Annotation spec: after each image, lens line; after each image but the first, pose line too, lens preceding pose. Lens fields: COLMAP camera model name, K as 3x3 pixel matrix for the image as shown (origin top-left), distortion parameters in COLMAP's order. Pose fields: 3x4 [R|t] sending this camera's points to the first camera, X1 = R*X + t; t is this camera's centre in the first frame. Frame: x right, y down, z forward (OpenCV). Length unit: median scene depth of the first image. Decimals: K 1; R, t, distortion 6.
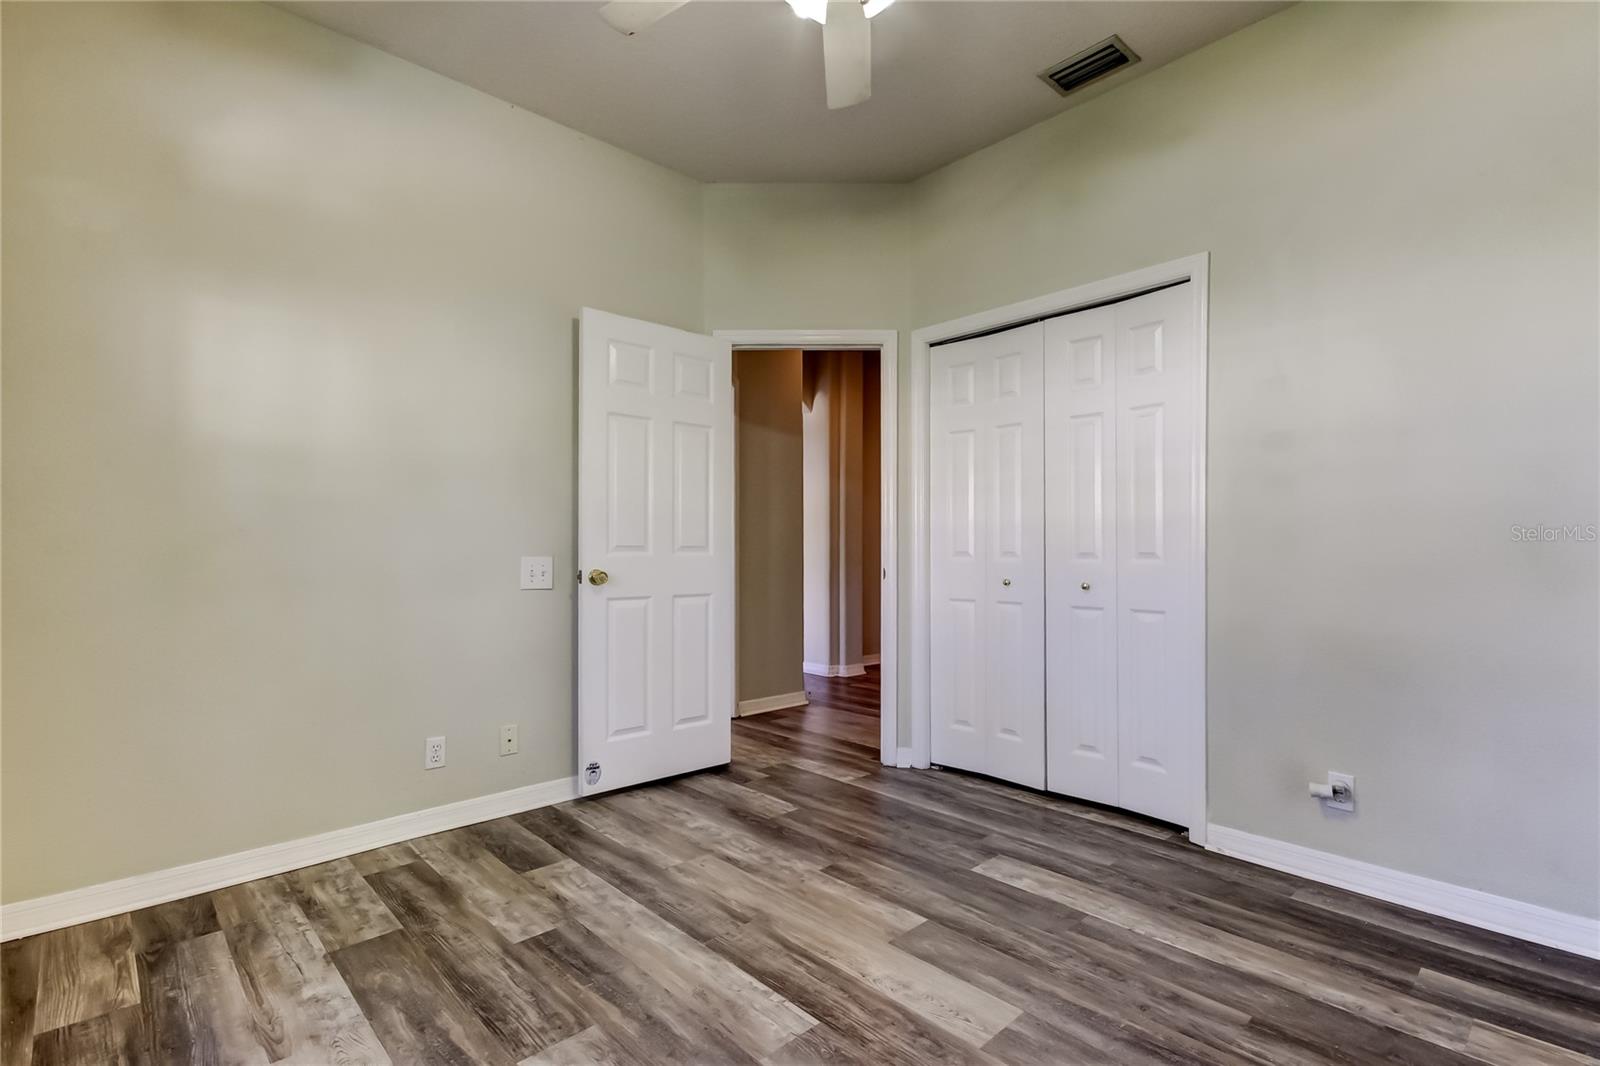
lens RADIAL K [[759.4, 0, 796.0], [0, 759.4, 540.4], [0, 0, 1]] dist [0.022598, -0.009124]
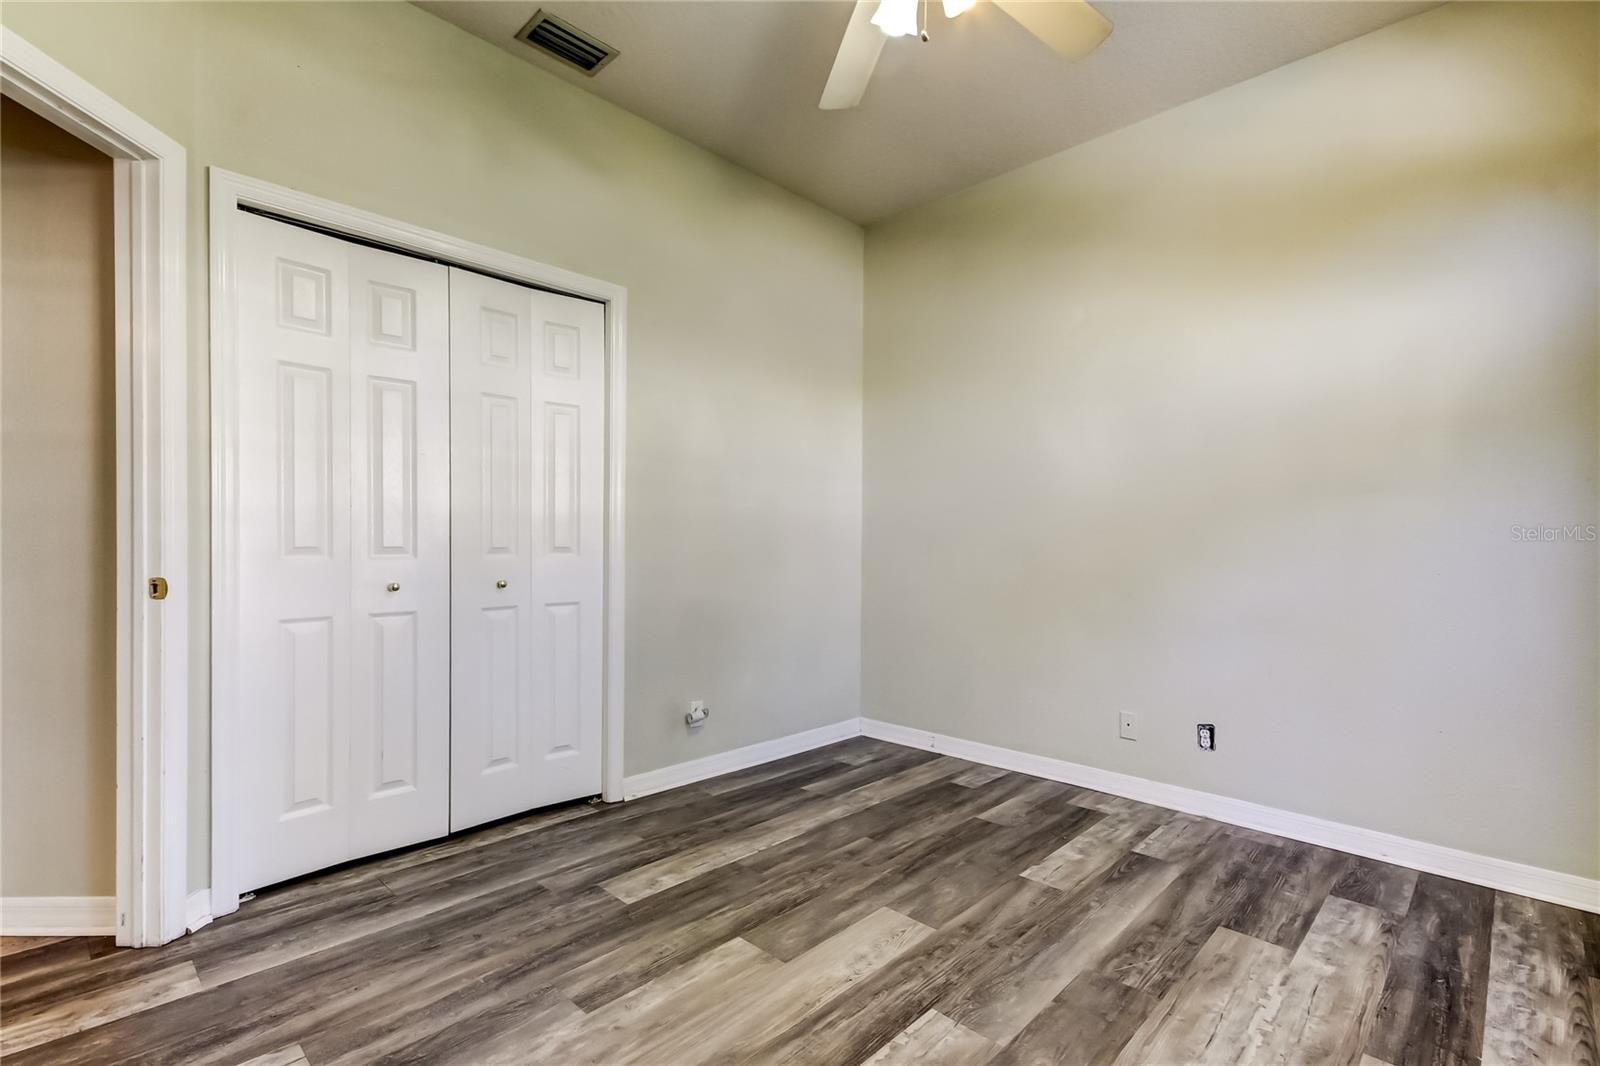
lens RADIAL K [[759.4, 0, 796.0], [0, 759.4, 540.4], [0, 0, 1]] dist [0.022598, -0.009124]
pose [[-0.072544, 0.003456, 0.997359, -0.669652], [-0.014112, 0.999890, -0.004491, 0.007990], [-0.997265, -0.014401, -0.072488, 0.866989]]
